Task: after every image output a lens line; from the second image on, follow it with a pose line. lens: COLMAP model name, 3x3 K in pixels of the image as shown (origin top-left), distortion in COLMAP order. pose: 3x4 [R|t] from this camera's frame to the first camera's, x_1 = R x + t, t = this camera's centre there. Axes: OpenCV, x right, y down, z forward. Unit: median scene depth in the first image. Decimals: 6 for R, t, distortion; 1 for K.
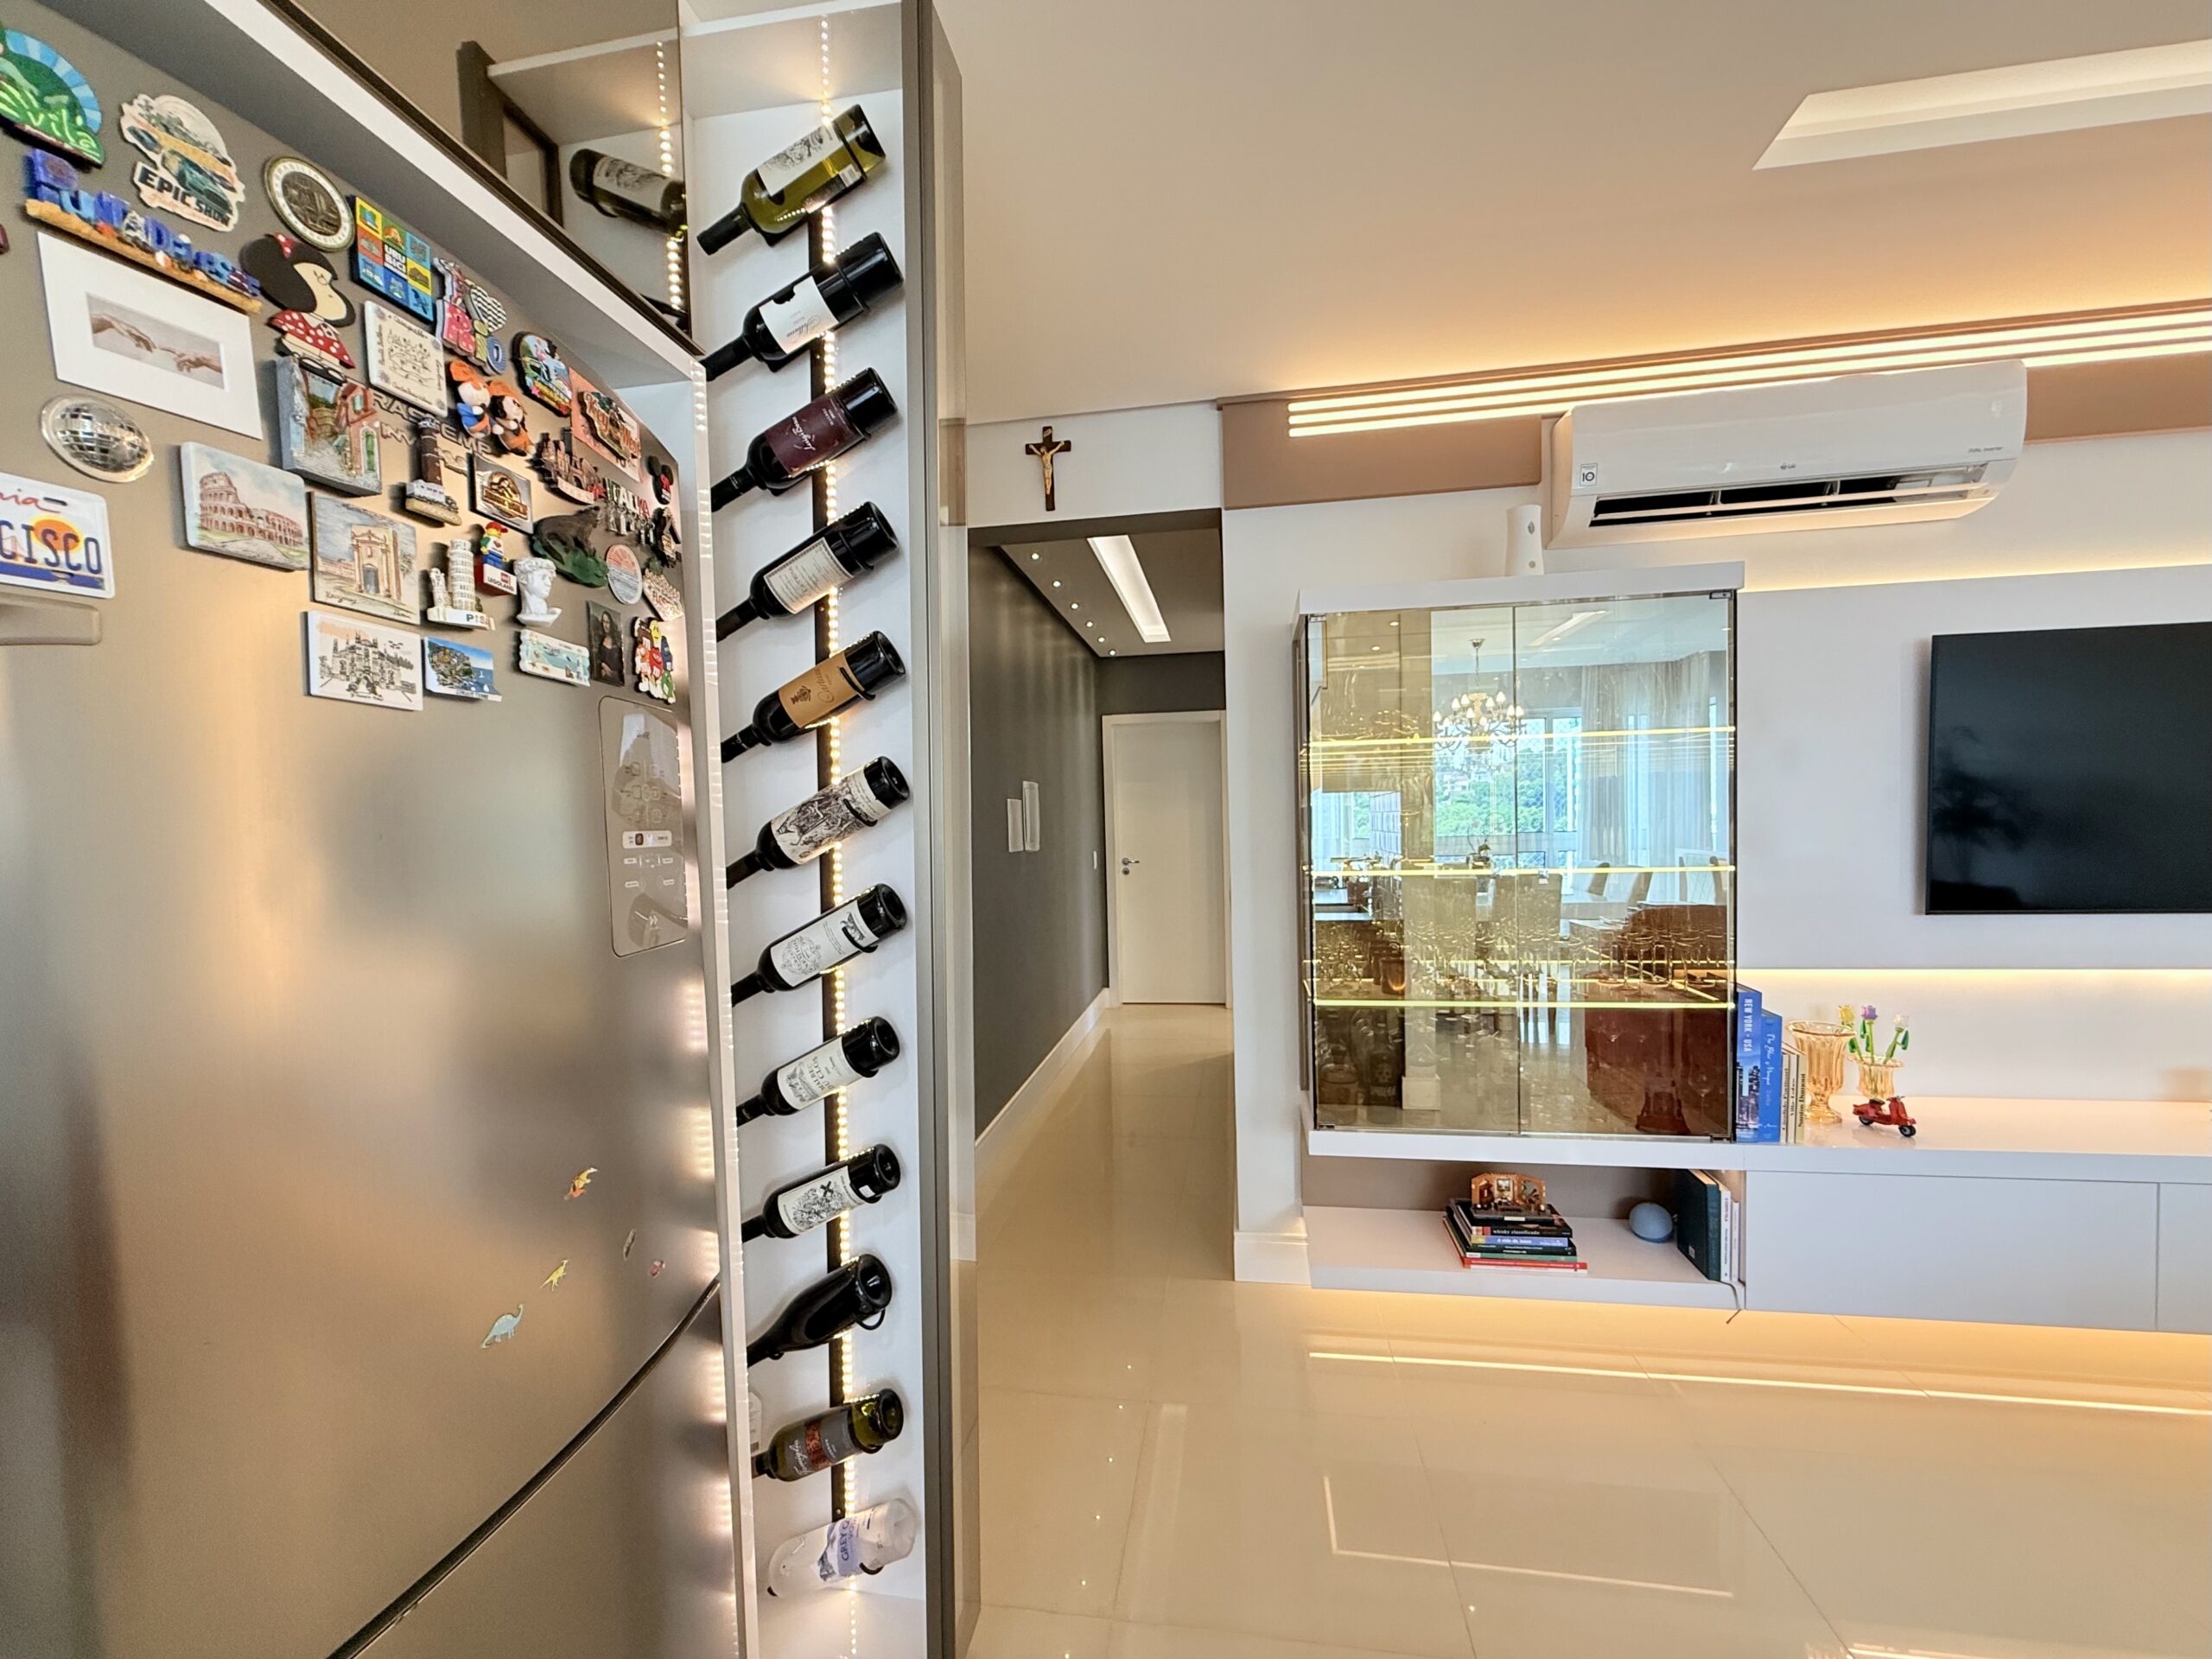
lens RADIAL K [[907.9, 0, 1096.5], [0, 907.9, 864.0], [0, 0, 1]] dist [0.000058, -0.000030]
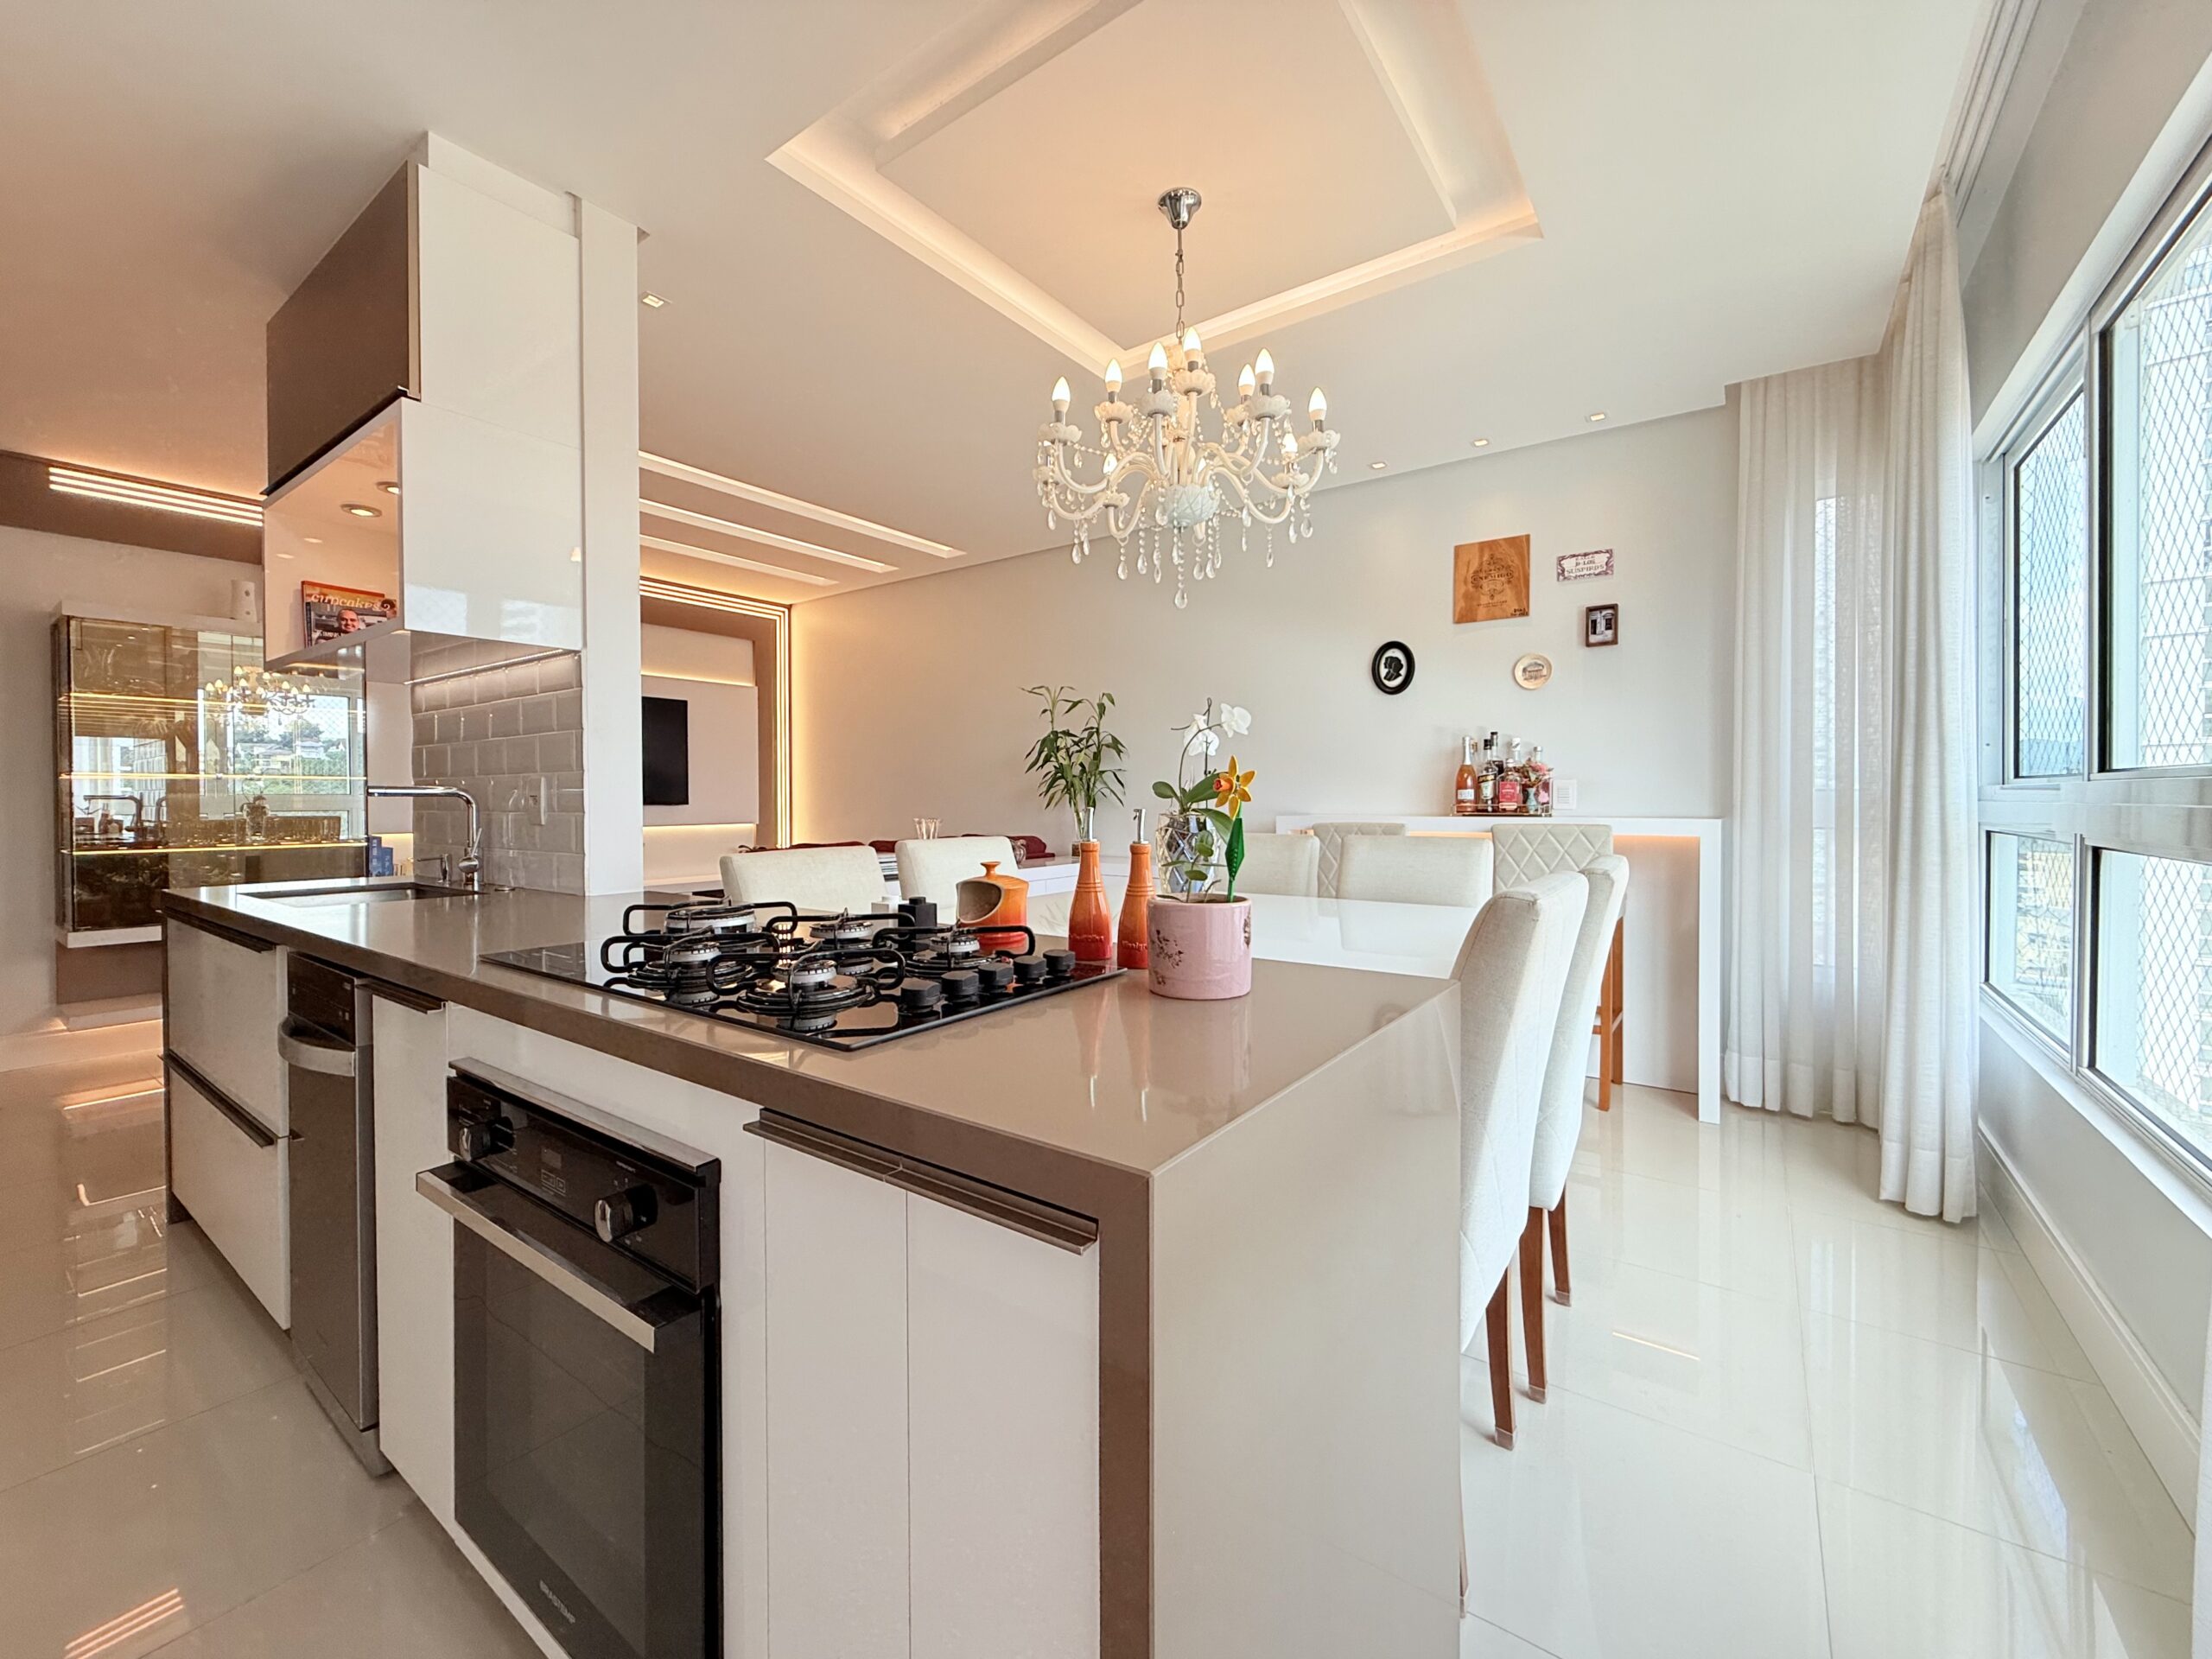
lens RADIAL K [[898.8, 0, 1101.3], [0, 898.8, 809.3], [0, 0, 1]] dist [-0.000936, -0.000409]
pose [[0.446655, 0.011368, 0.894634, -0.360183], [0.033208, 0.999020, -0.029274, 0.174685], [-0.894090, 0.042784, 0.445840, -1.298700]]
